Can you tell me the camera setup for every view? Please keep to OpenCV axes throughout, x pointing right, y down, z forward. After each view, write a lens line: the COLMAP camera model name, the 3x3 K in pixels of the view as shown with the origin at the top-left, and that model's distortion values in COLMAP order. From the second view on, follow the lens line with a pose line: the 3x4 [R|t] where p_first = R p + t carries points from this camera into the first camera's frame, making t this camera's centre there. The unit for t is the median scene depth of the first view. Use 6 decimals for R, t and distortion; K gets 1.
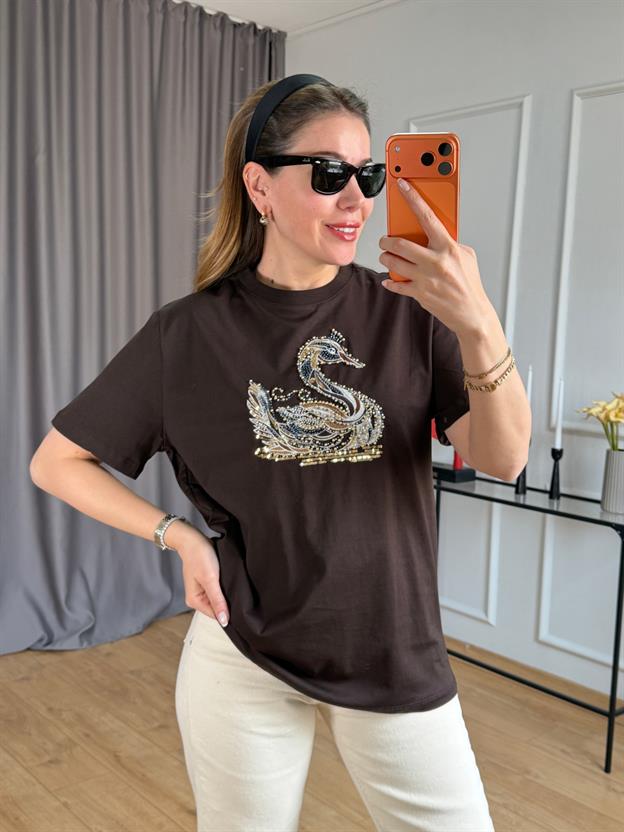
lens RADIAL K [[916.4, 0, 312.0], [0, 916.4, 416.0], [0, 0, 1]] dist [0.111618, -0.281456]
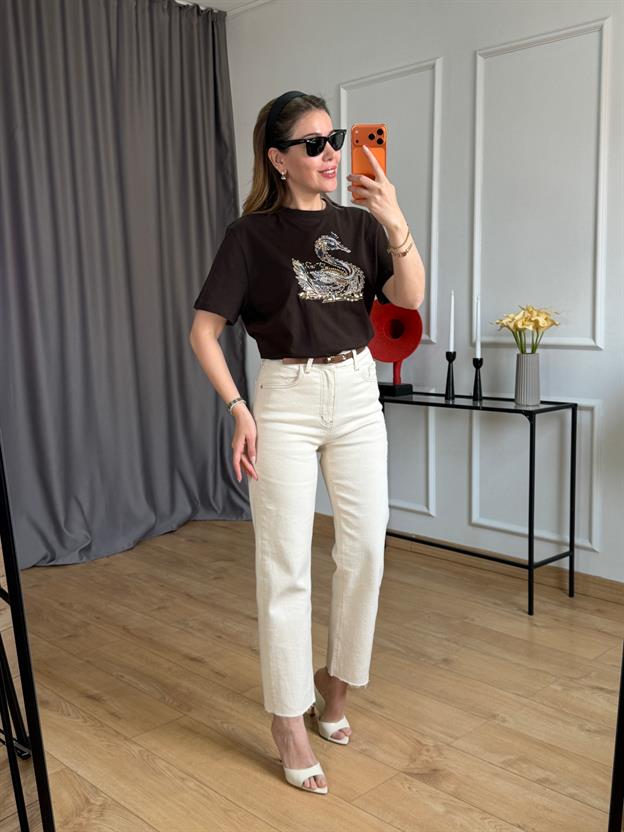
lens RADIAL K [[884.8, 0, 312.0], [0, 884.8, 416.0], [0, 0, 1]] dist [0.170484, -0.354202]
pose [[0.996920, -0.059124, 0.051517, -0.013281], [0.057736, 0.997938, 0.028024, 0.069639], [-0.053068, -0.024964, 0.998279, -0.152925]]
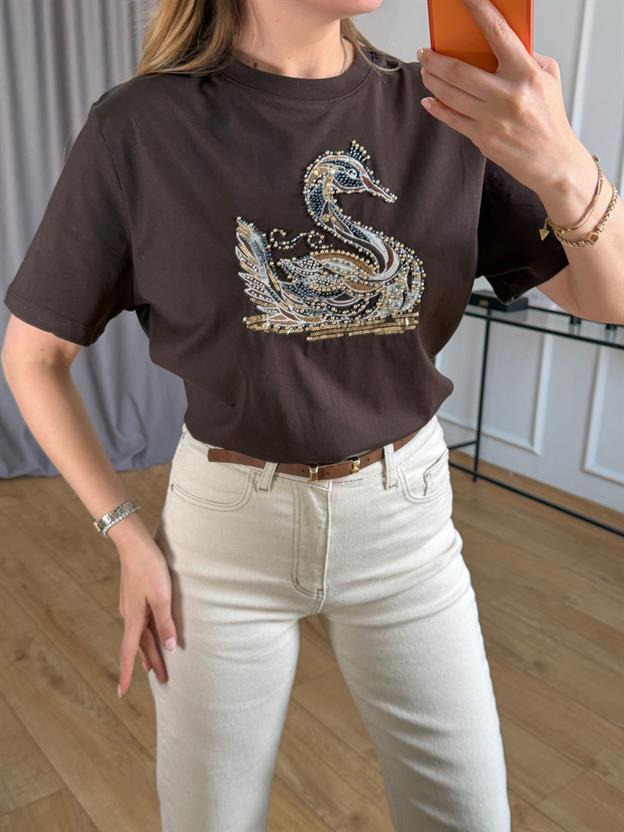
lens RADIAL K [[894.6, 0, 312.0], [0, 894.6, 416.0], [0, 0, 1]] dist [0.142781, -0.399526]
pose [[0.998465, 0.012970, -0.053846, 0.004142], [-0.002342, 0.981214, 0.192911, -0.003478], [0.055337, -0.192488, 0.979738, 0.044746]]
